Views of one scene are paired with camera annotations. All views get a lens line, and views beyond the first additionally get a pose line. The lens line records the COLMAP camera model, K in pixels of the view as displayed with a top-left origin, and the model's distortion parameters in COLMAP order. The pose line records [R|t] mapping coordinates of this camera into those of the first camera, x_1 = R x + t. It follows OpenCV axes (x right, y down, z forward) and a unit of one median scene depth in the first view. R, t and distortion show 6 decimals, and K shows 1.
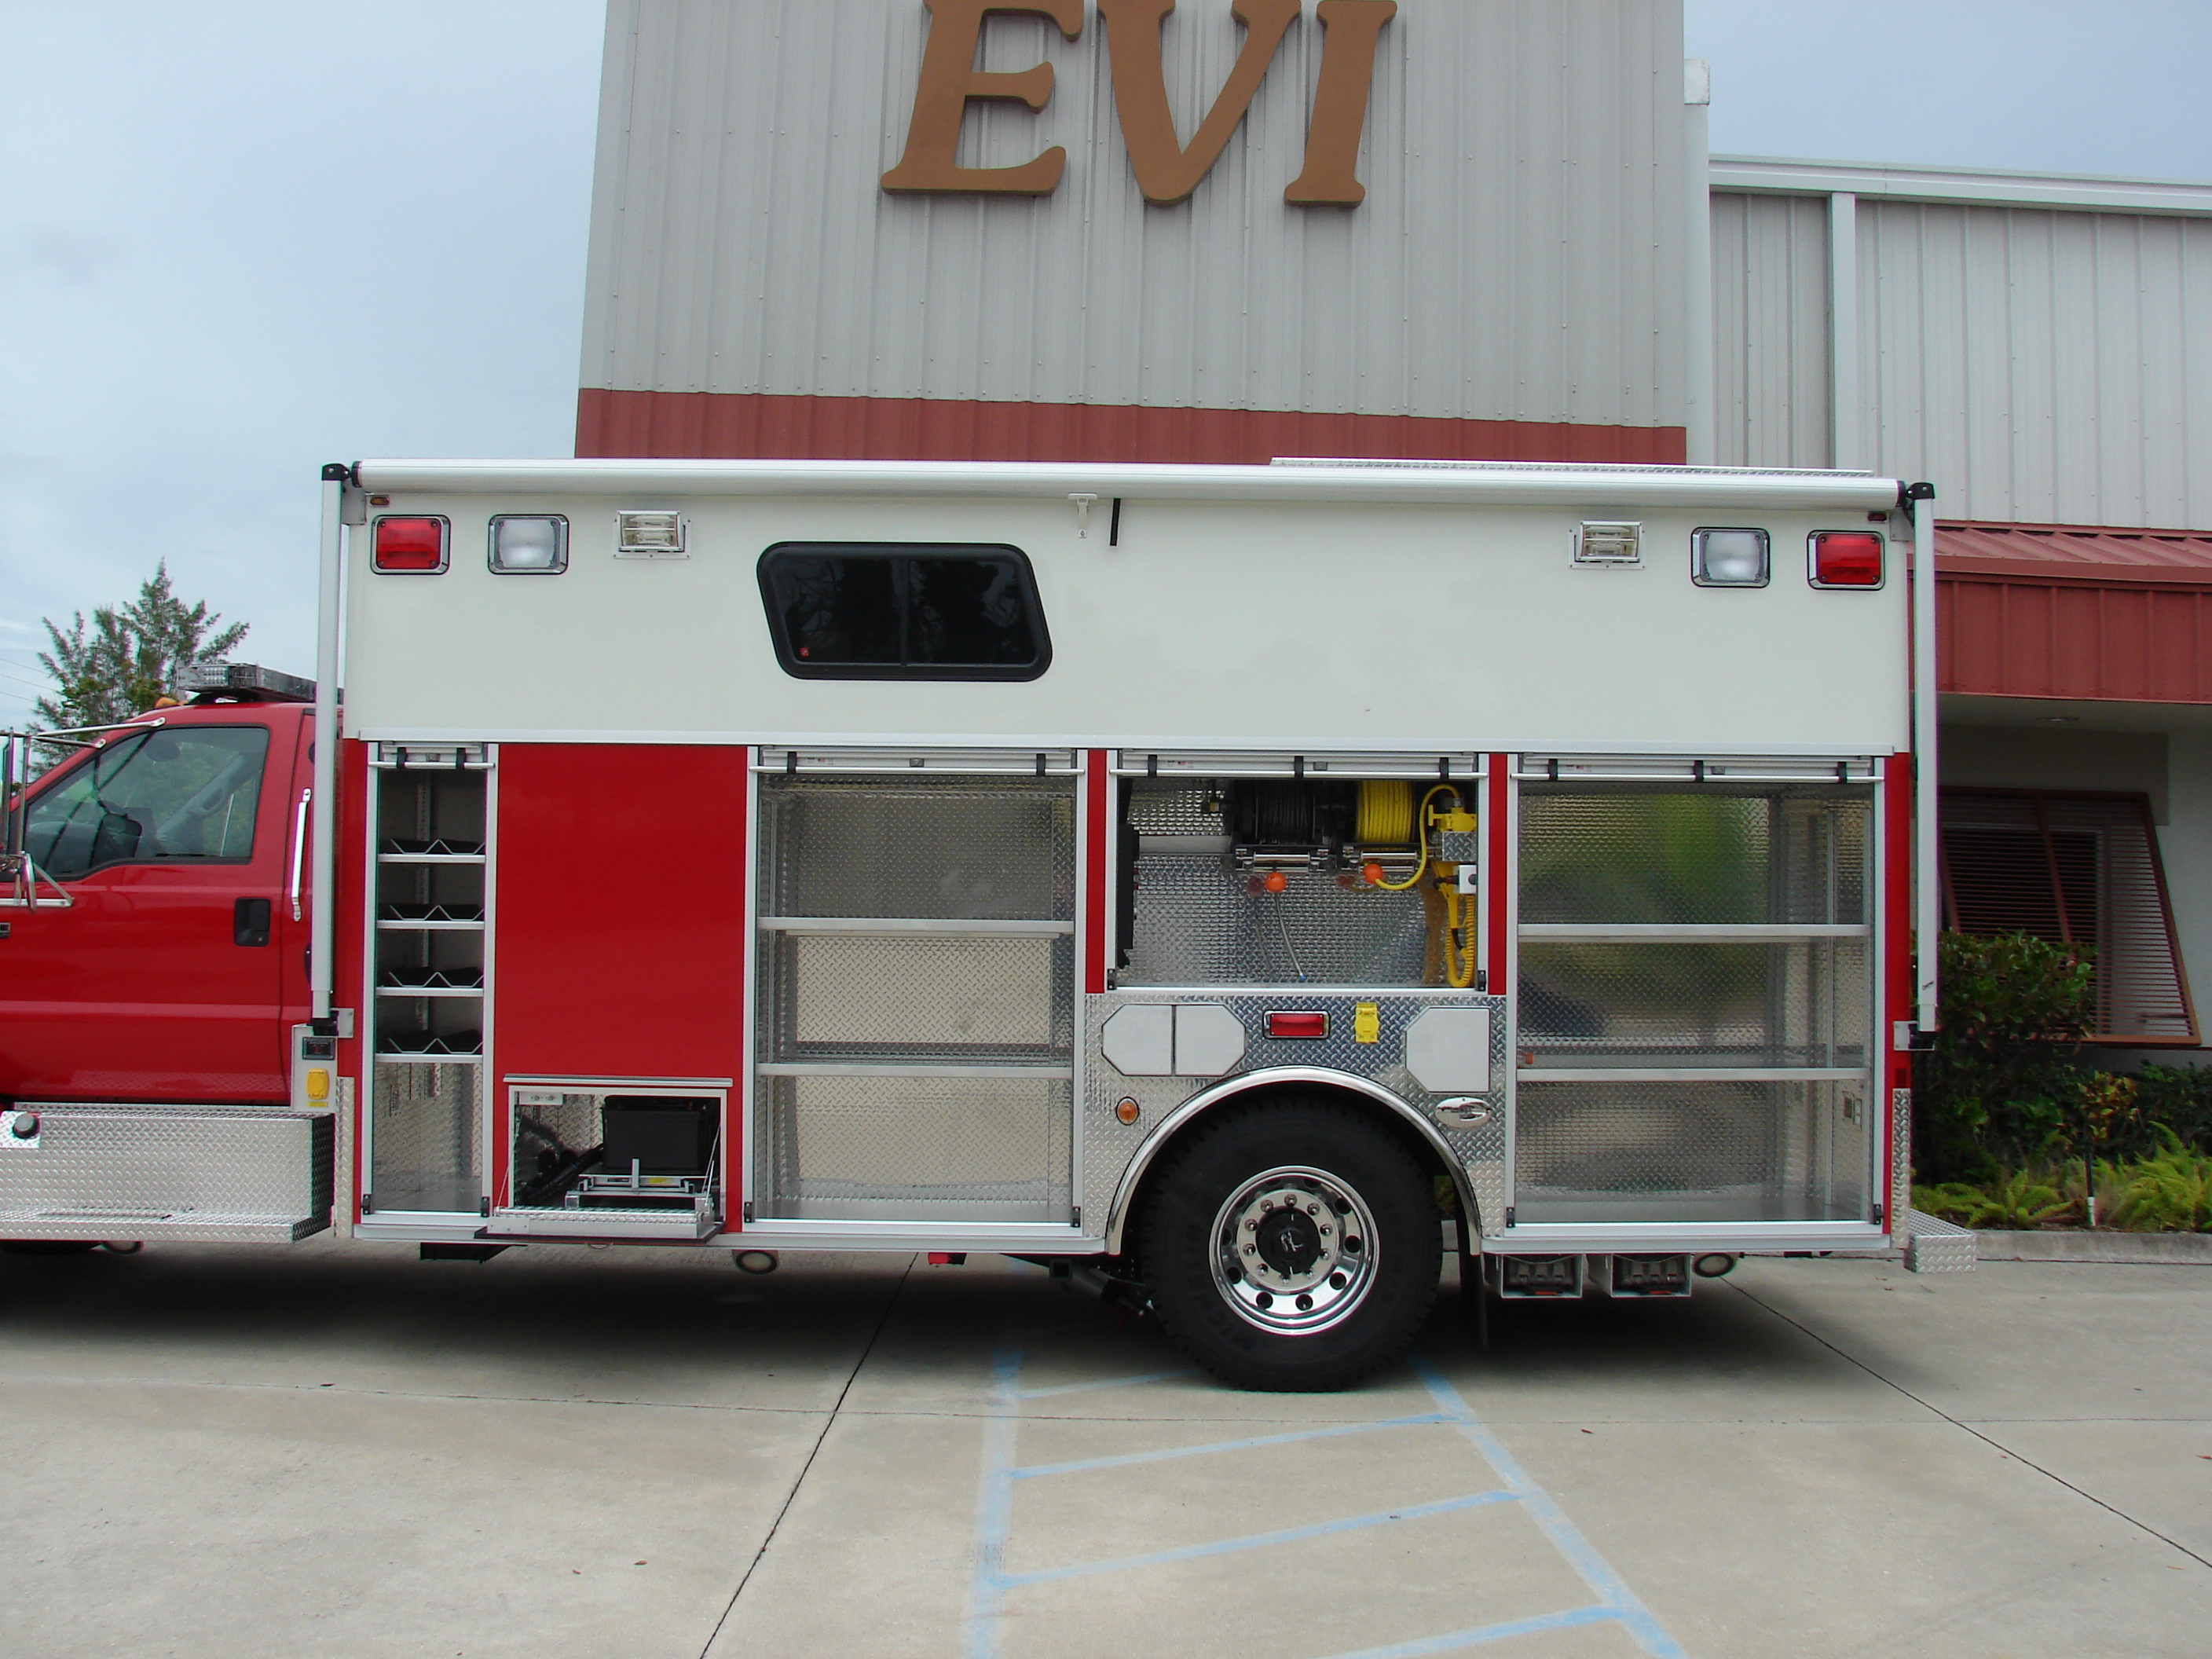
lens RADIAL K [[2429.4, 0, 1106.0], [0, 2429.4, 829.5], [0, 0, 1]] dist [-0.208539, 0.271913]
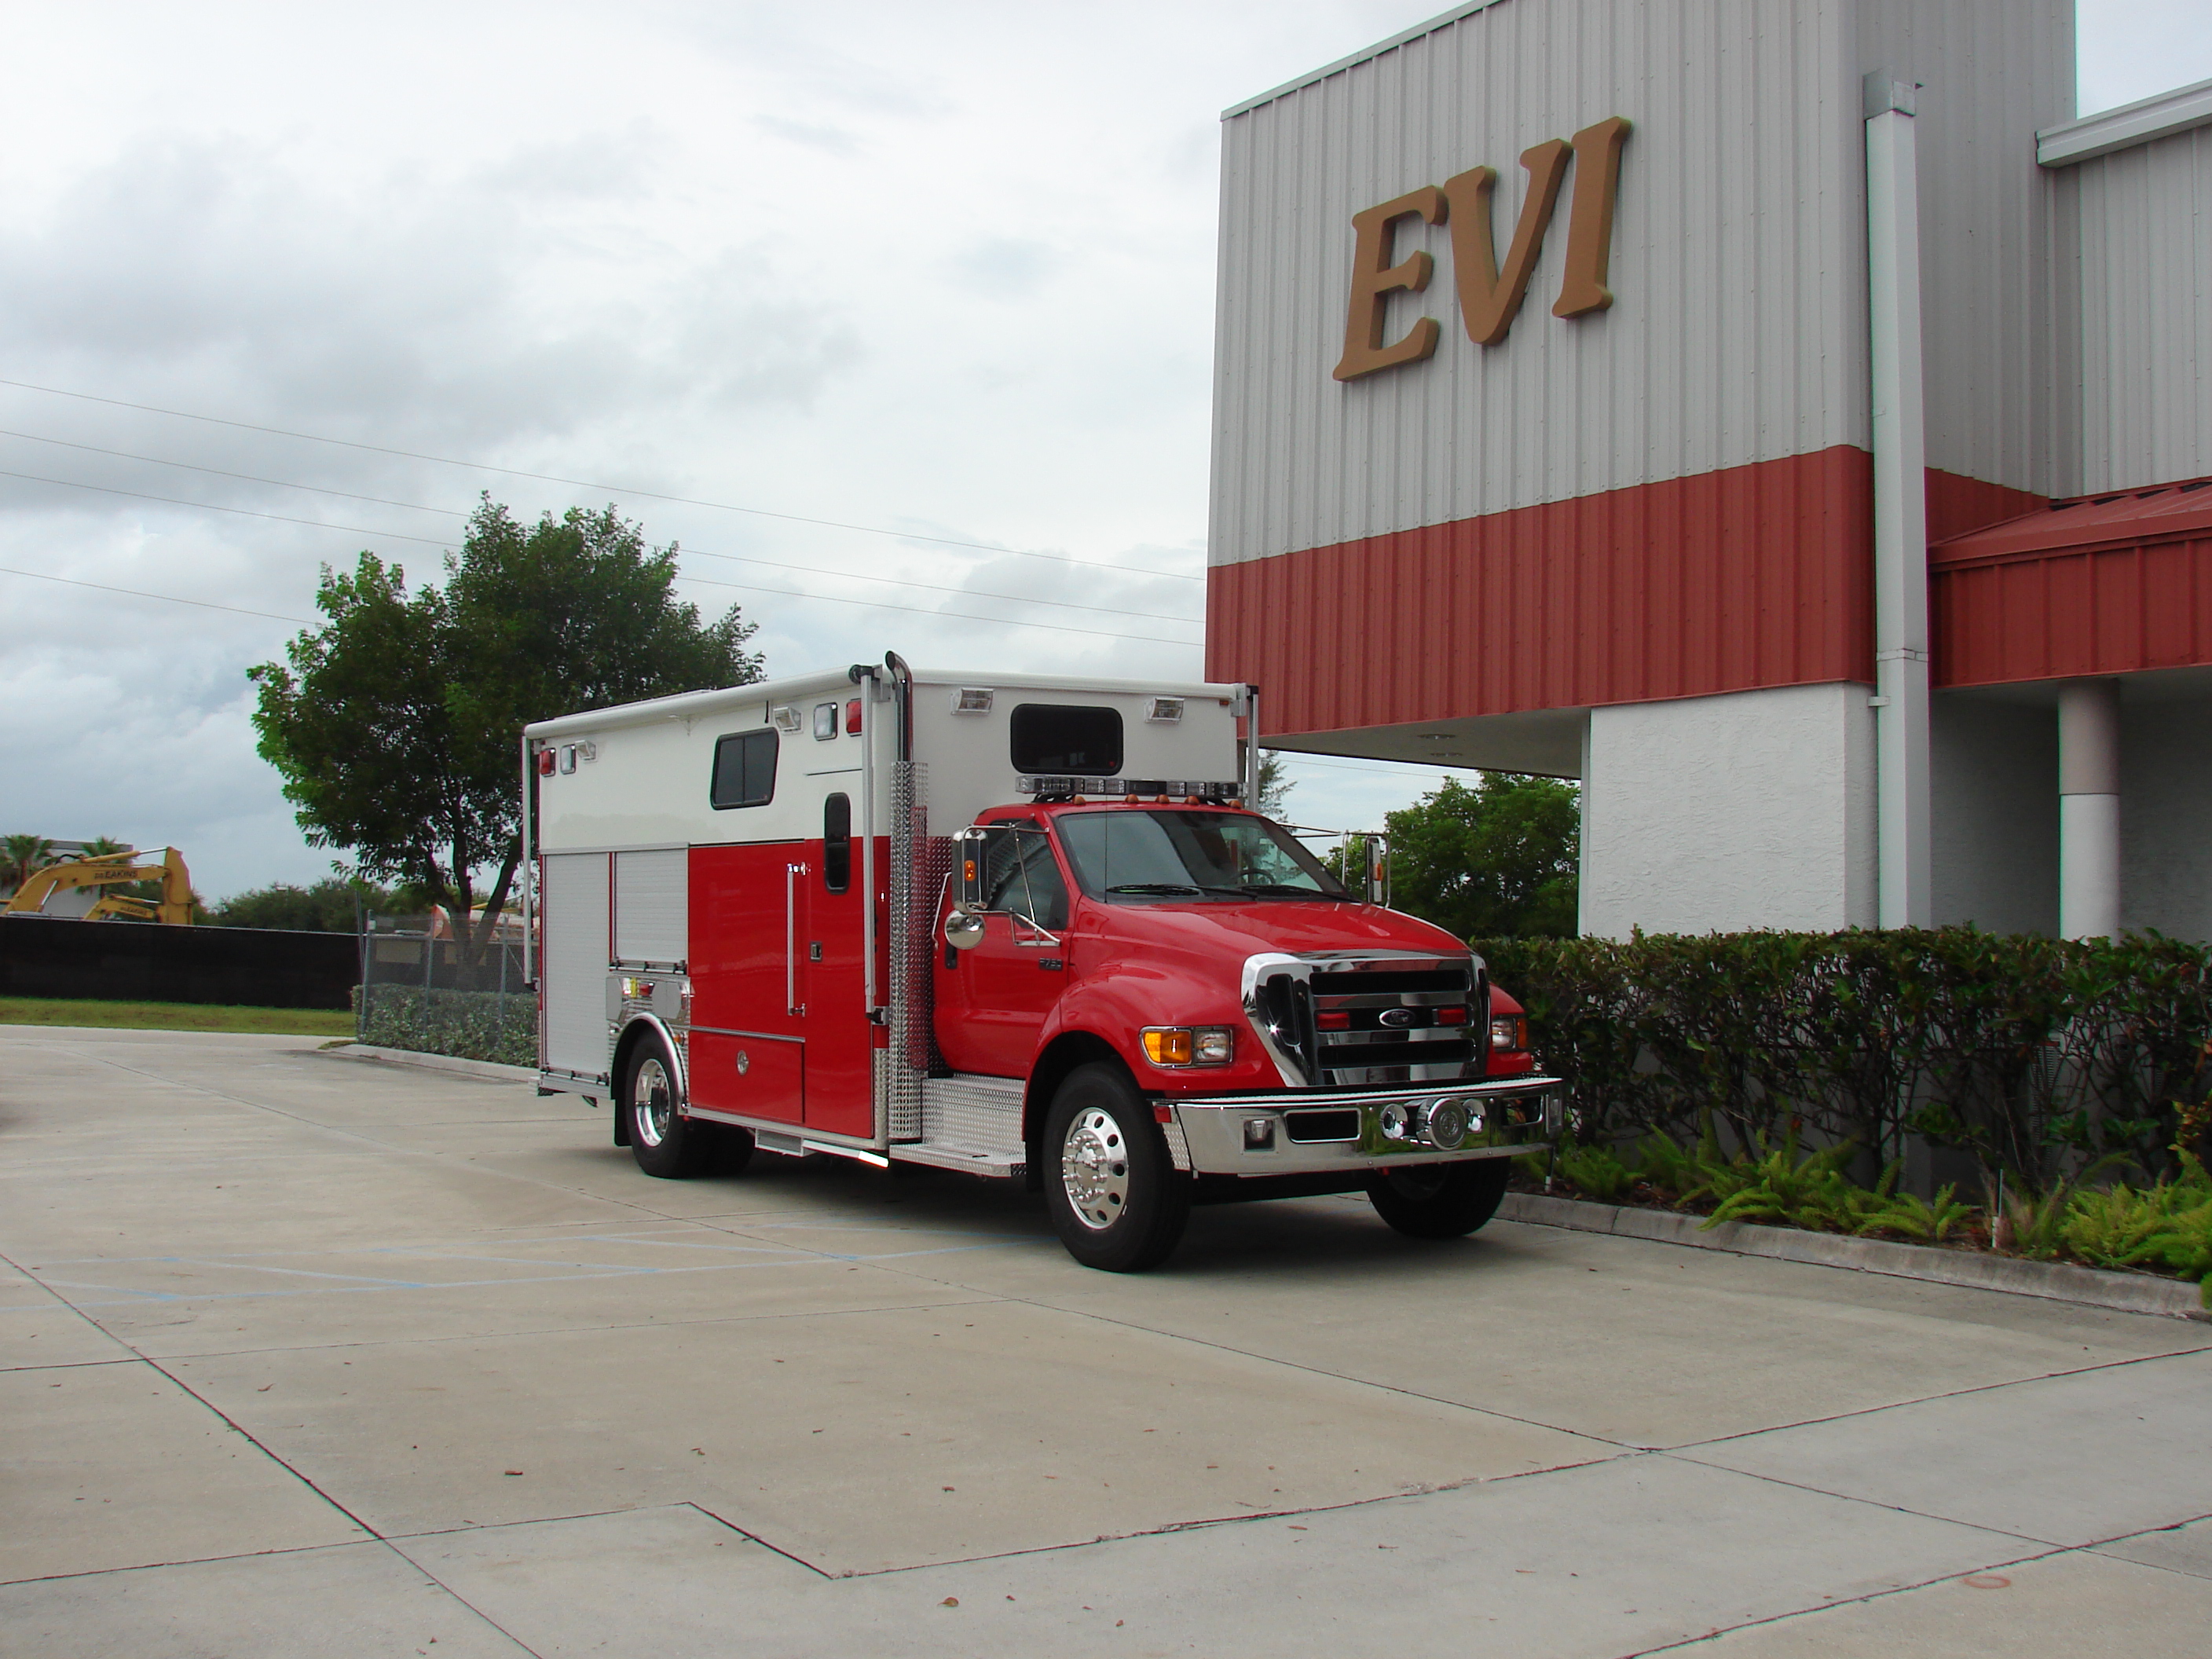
lens RADIAL K [[2447.4, 0, 1106.0], [0, 2447.4, 829.5], [0, 0, 1]] dist [-0.197895, 0.239199]
pose [[0.558265, -0.054537, -0.827868, 1.009673], [0.025585, 0.998494, -0.048524, 0.039926], [0.829268, 0.005908, 0.558820, 0.183627]]
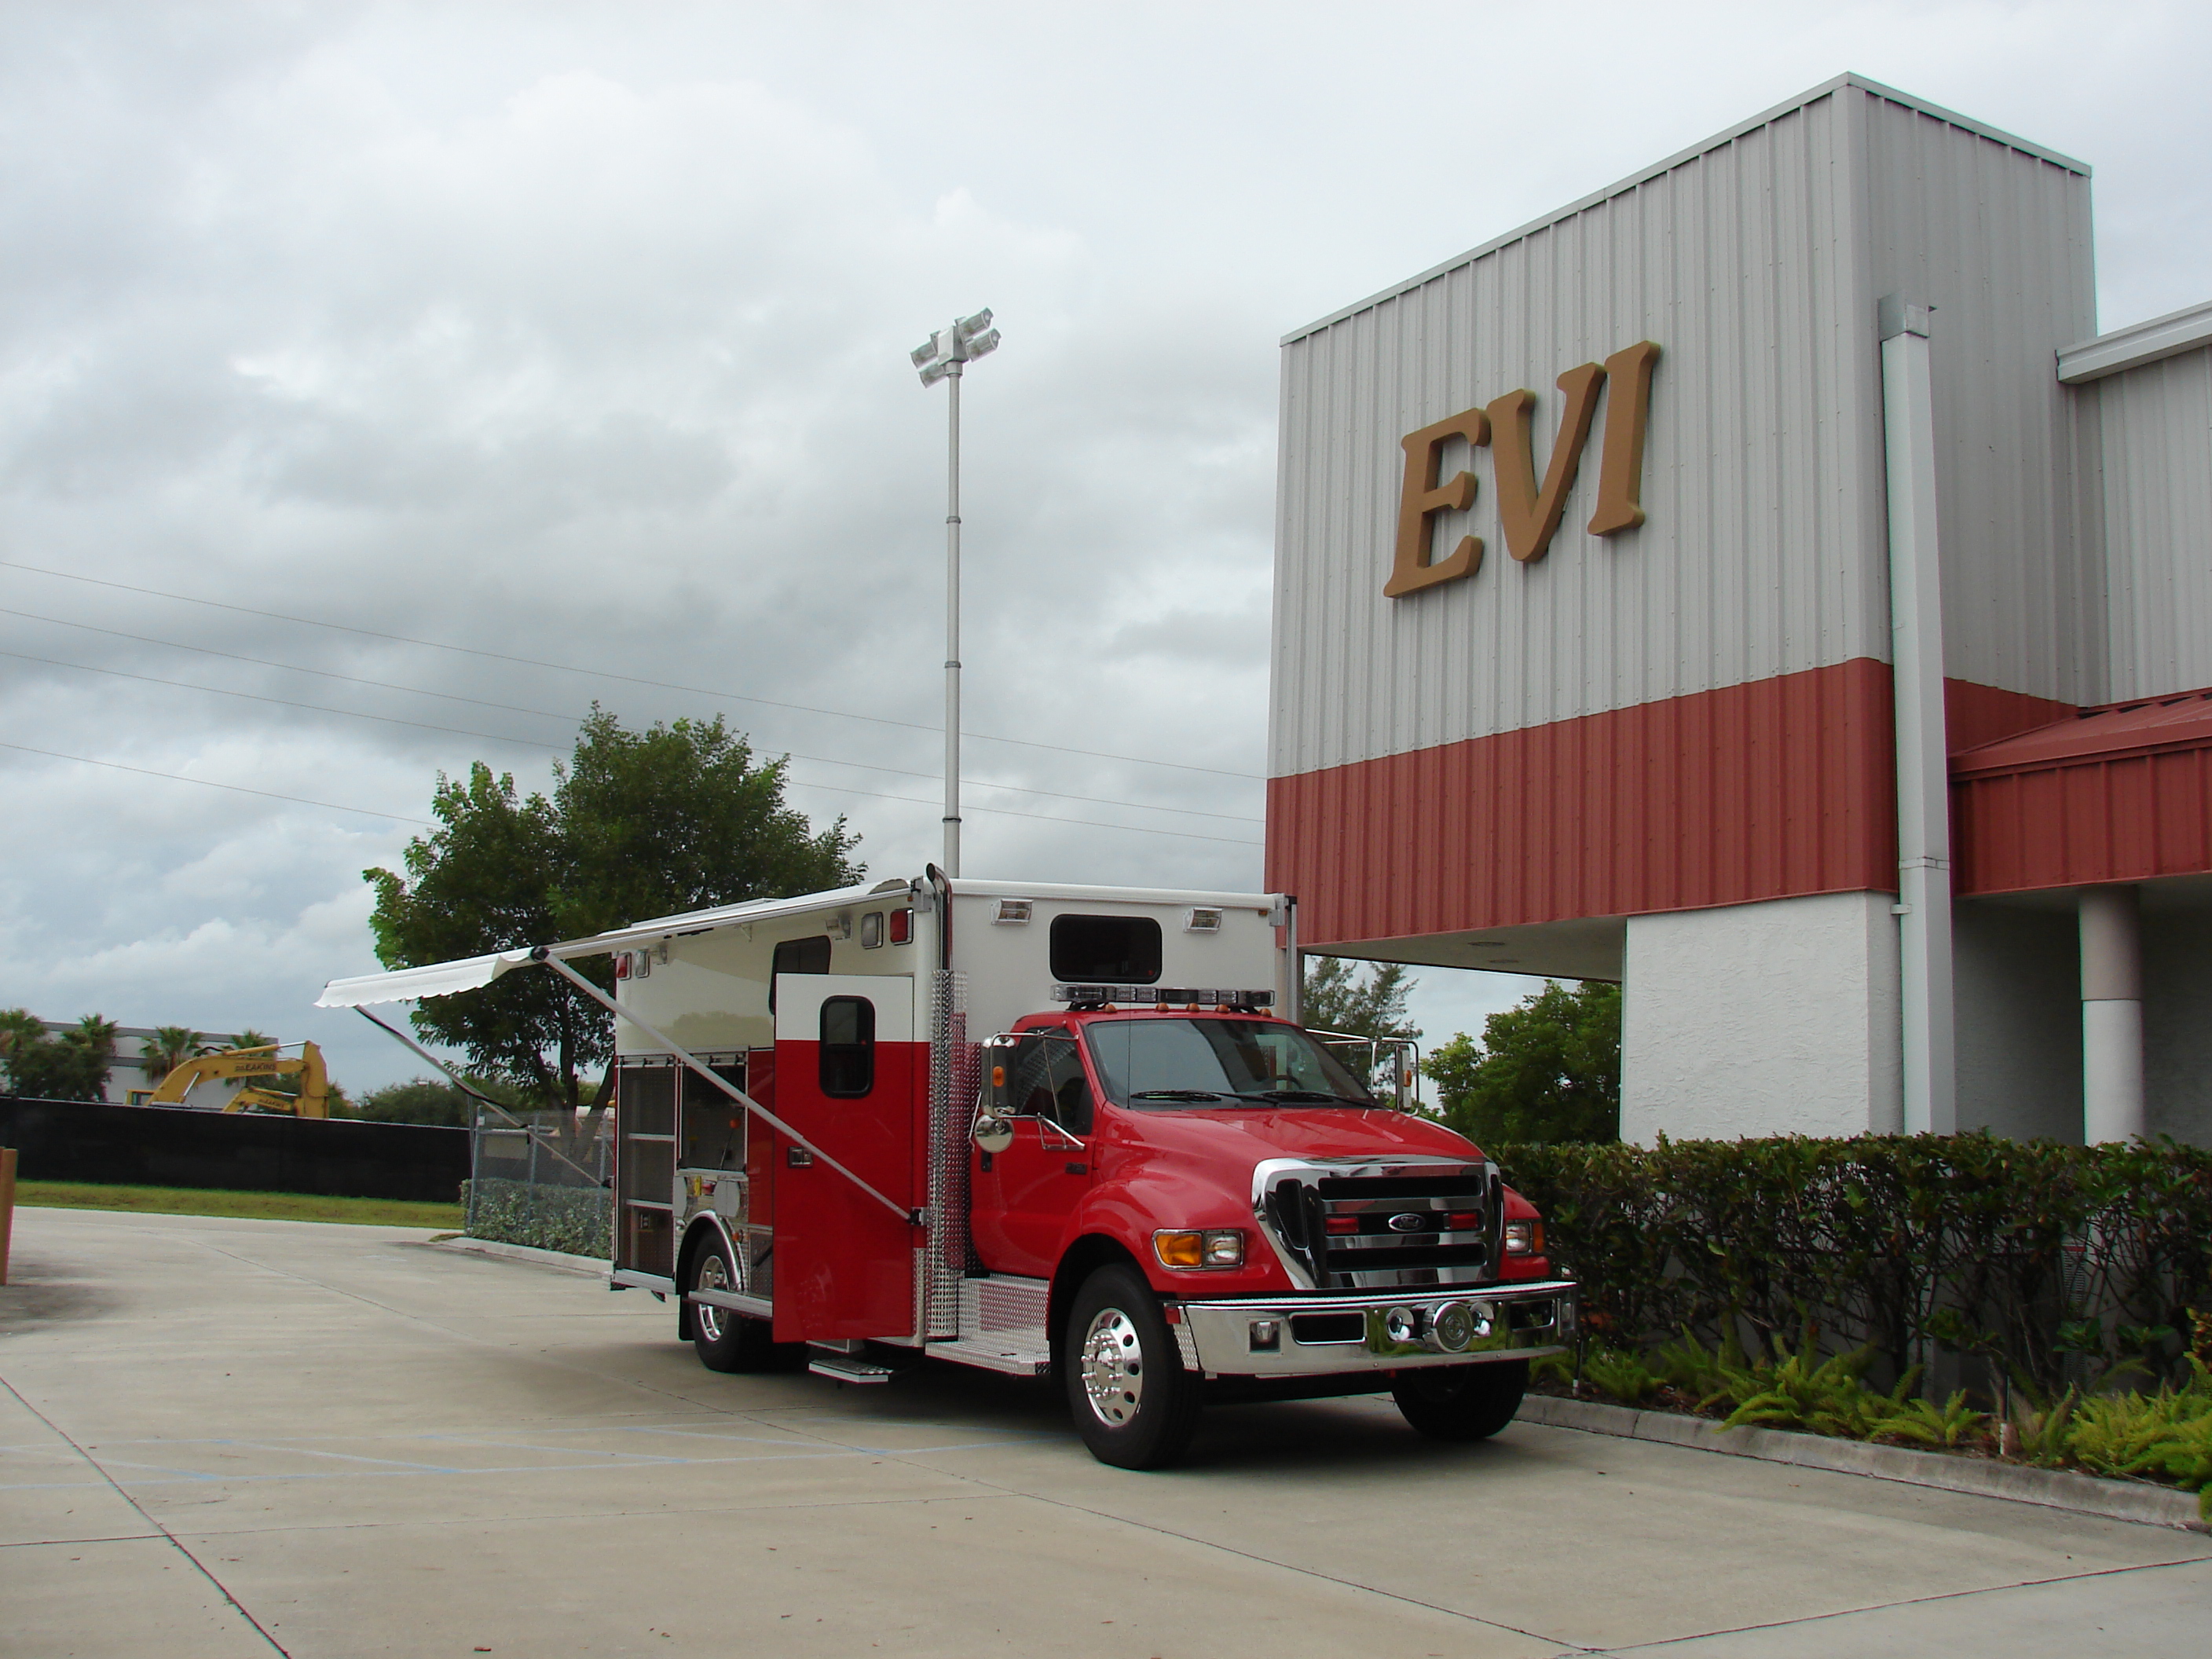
lens RADIAL K [[2429.4, 0, 1106.0], [0, 2429.4, 829.5], [0, 0, 1]] dist [-0.208539, 0.271913]
pose [[0.509652, -0.123041, -0.851537, 1.058627], [0.018588, 0.991065, -0.132077, 0.039401], [0.860180, 0.051485, 0.507386, 0.212204]]
